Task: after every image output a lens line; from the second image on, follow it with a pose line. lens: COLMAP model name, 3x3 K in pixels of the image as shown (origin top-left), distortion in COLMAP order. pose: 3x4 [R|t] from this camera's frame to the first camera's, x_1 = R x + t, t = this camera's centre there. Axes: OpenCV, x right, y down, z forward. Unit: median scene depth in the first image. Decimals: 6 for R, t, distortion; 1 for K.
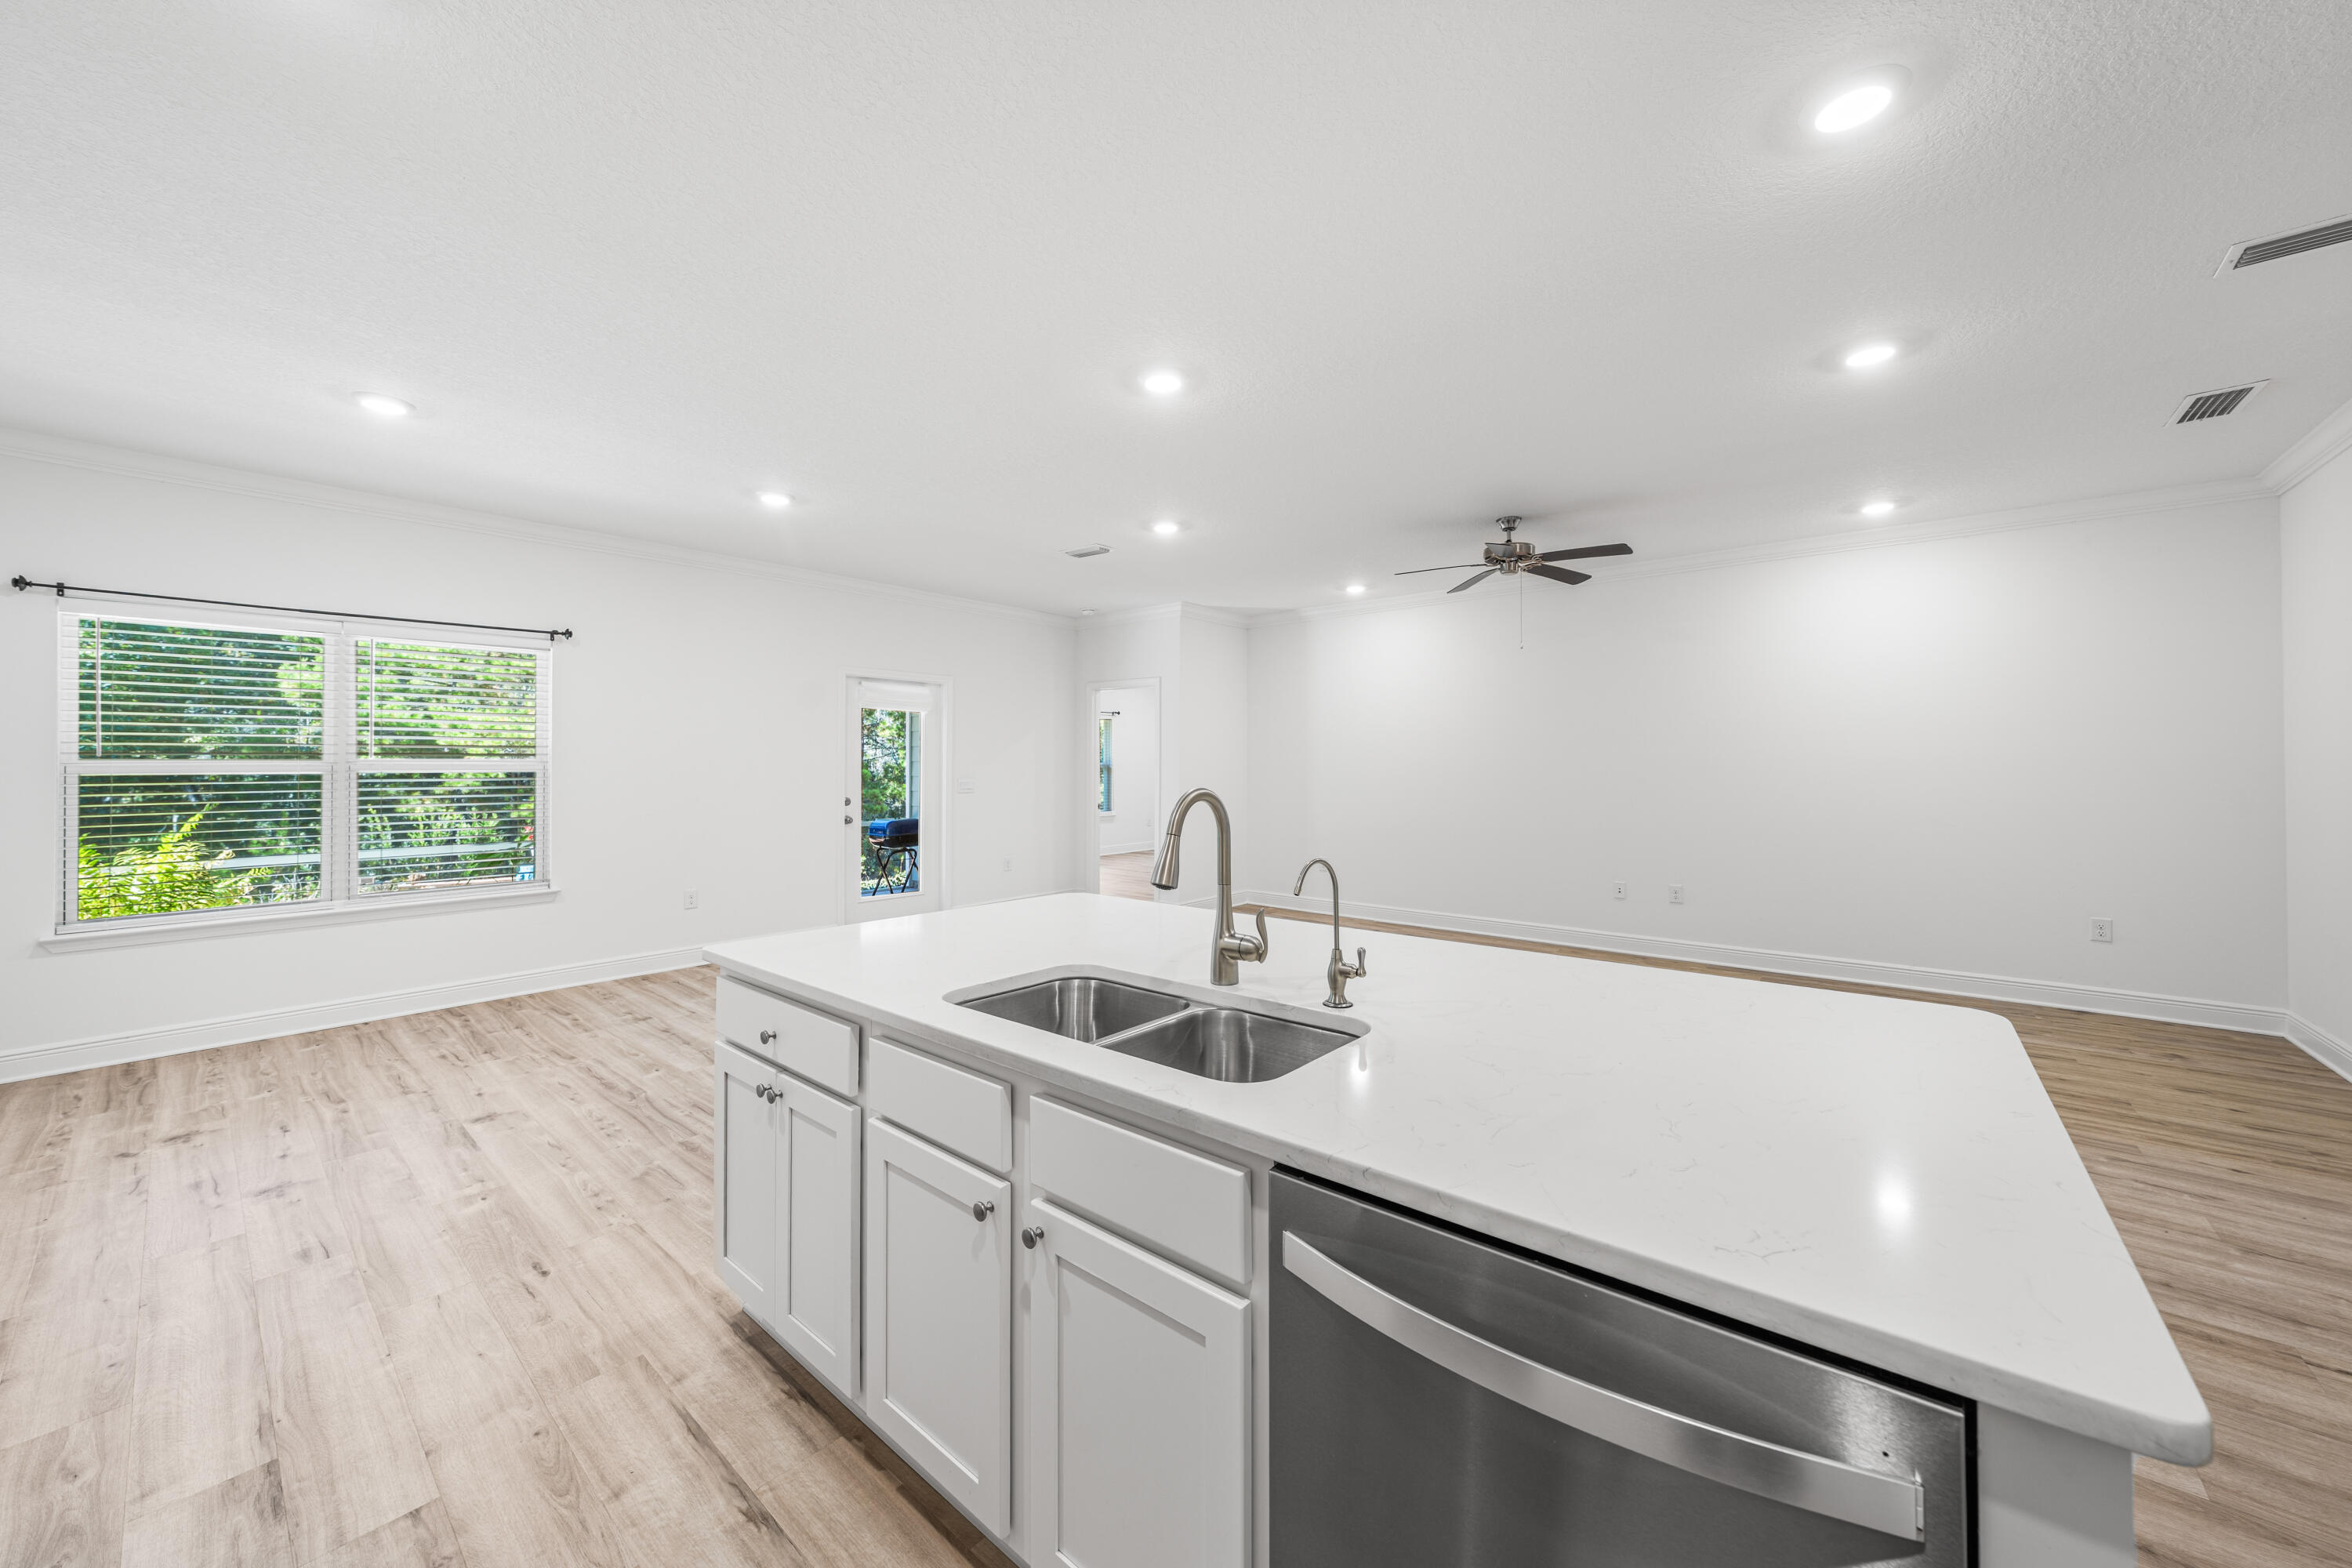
lens RADIAL K [[849.0, 0, 1176.0], [0, 849.0, 784.0], [0, 0, 1]] dist [-0.000699, 0.000006]
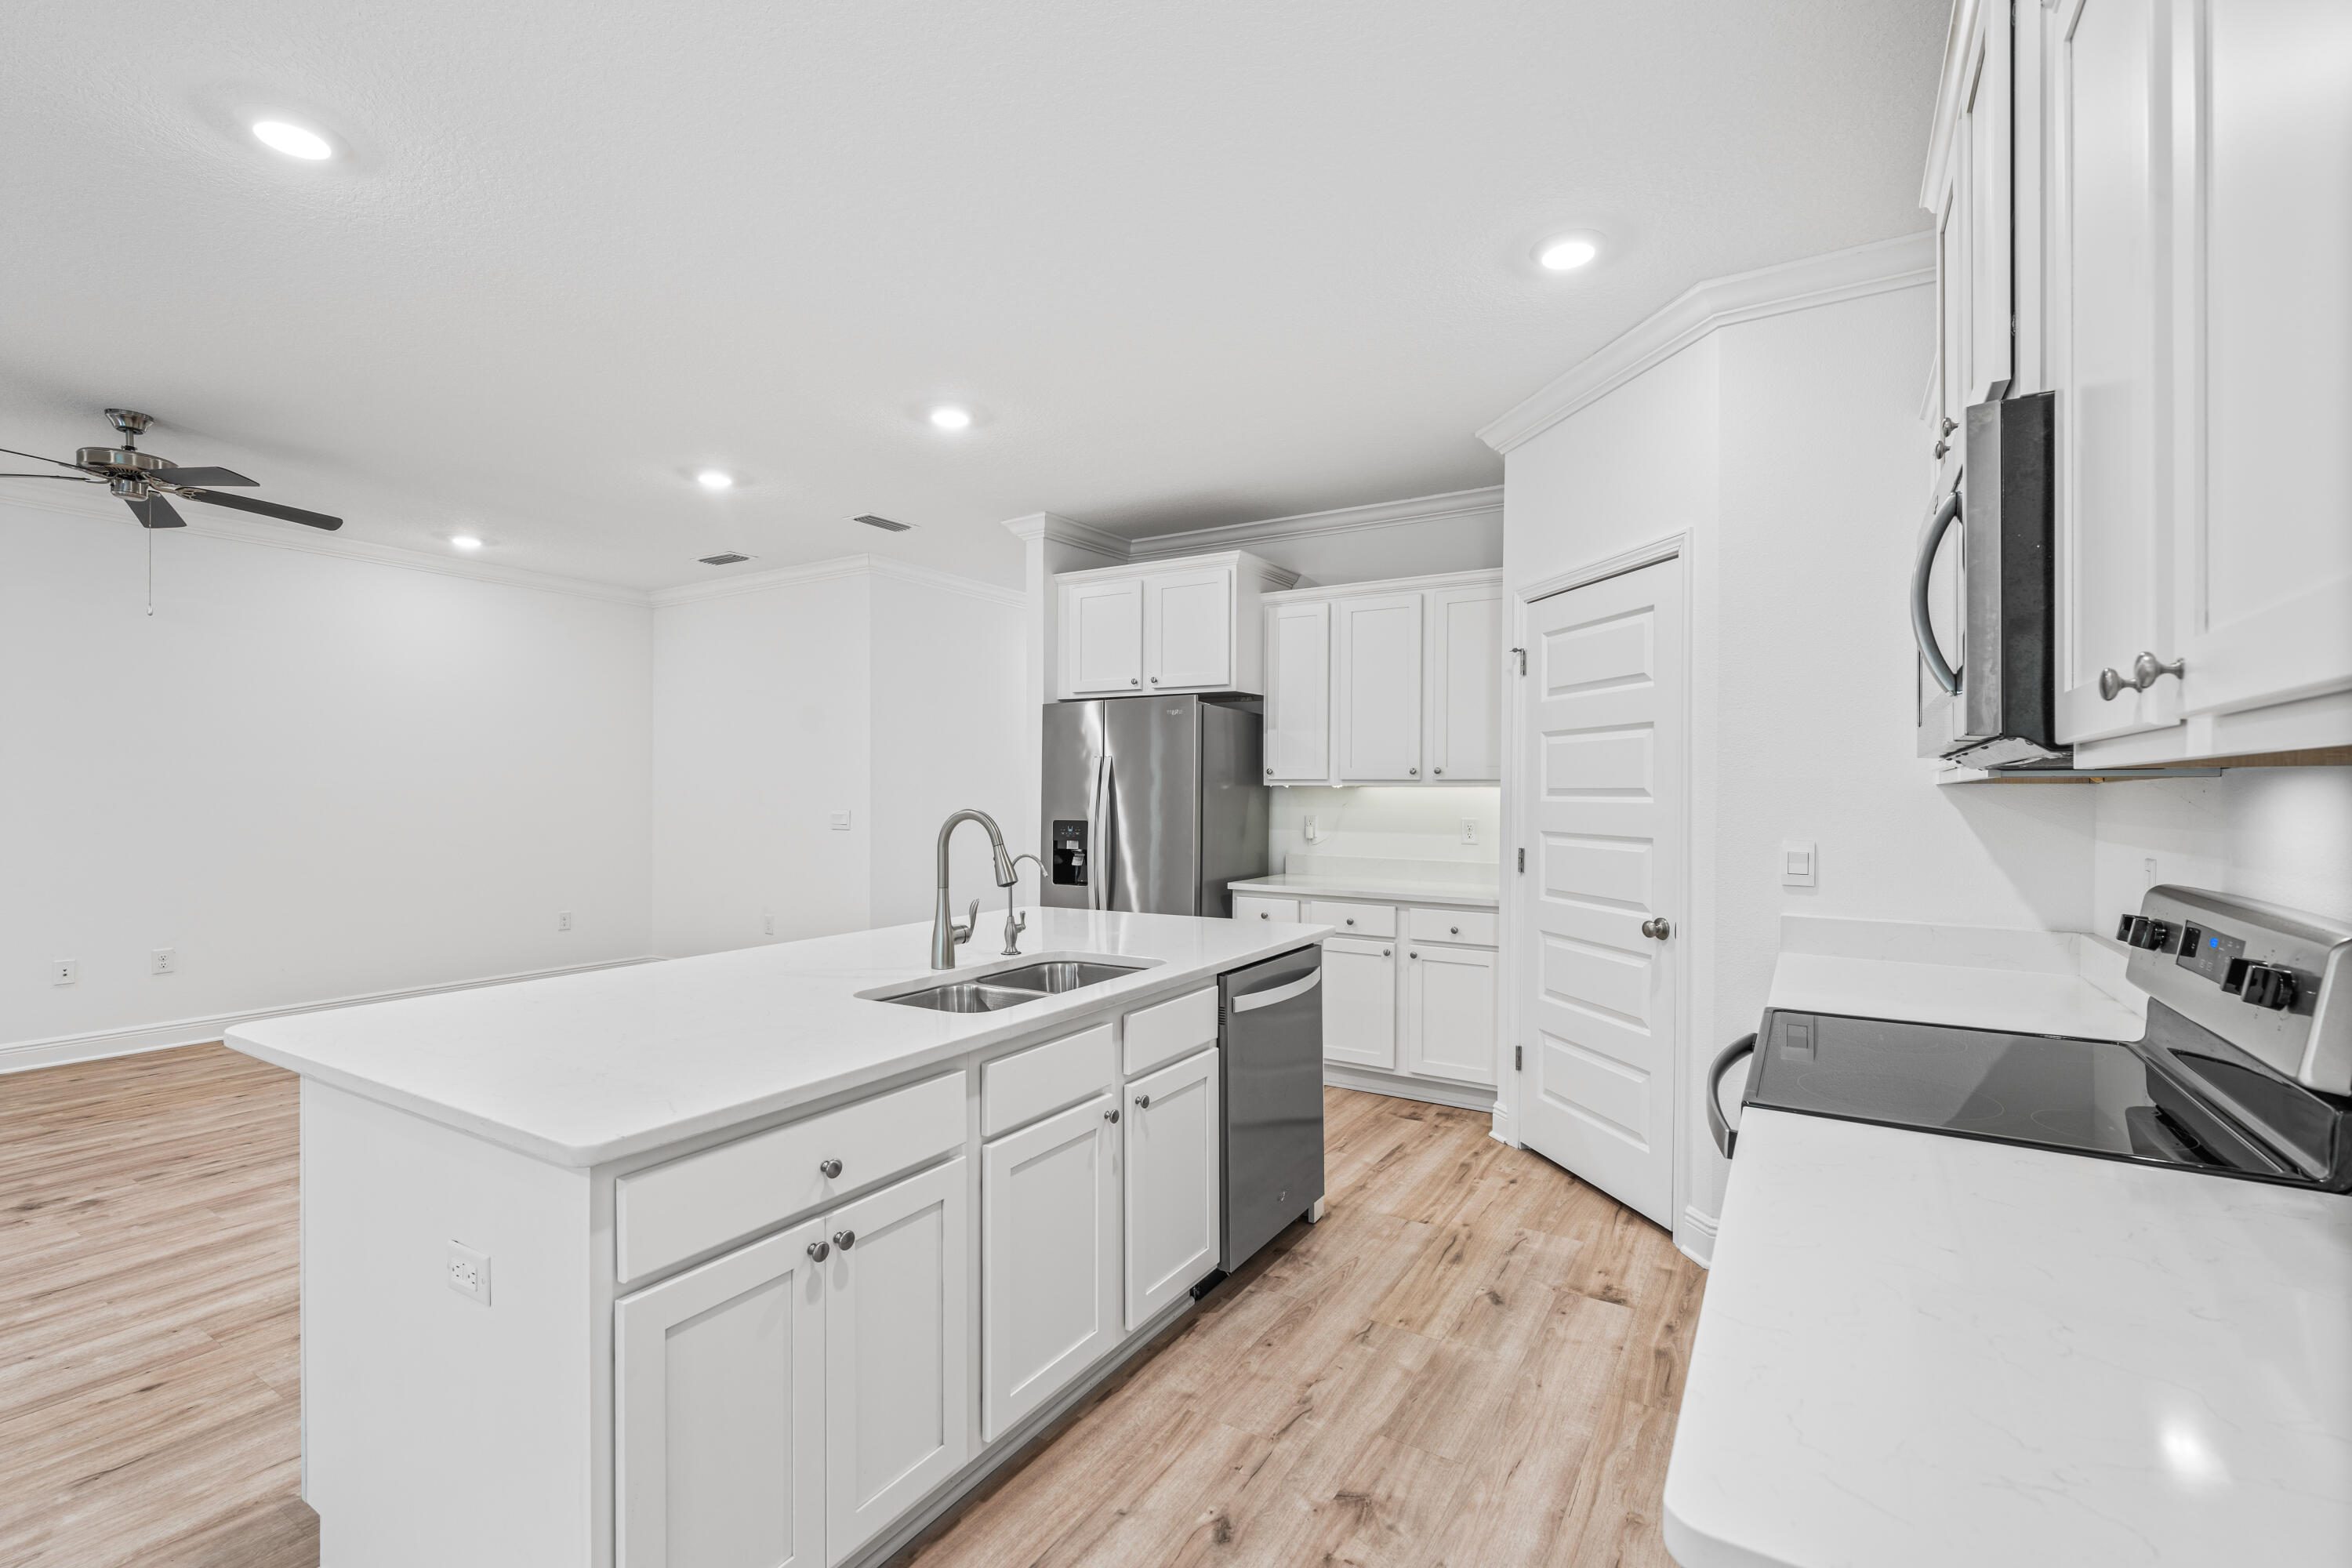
lens RADIAL K [[1047.4, 0, 1176.0], [0, 1047.4, 796.9], [0, 0, 1]] dist [-0.000666, -0.000196]
pose [[-0.150376, -0.002775, 0.988625, -0.657296], [0.015741, 0.999863, 0.005201, -0.007084], [-0.988504, 0.016345, -0.150312, 0.393690]]
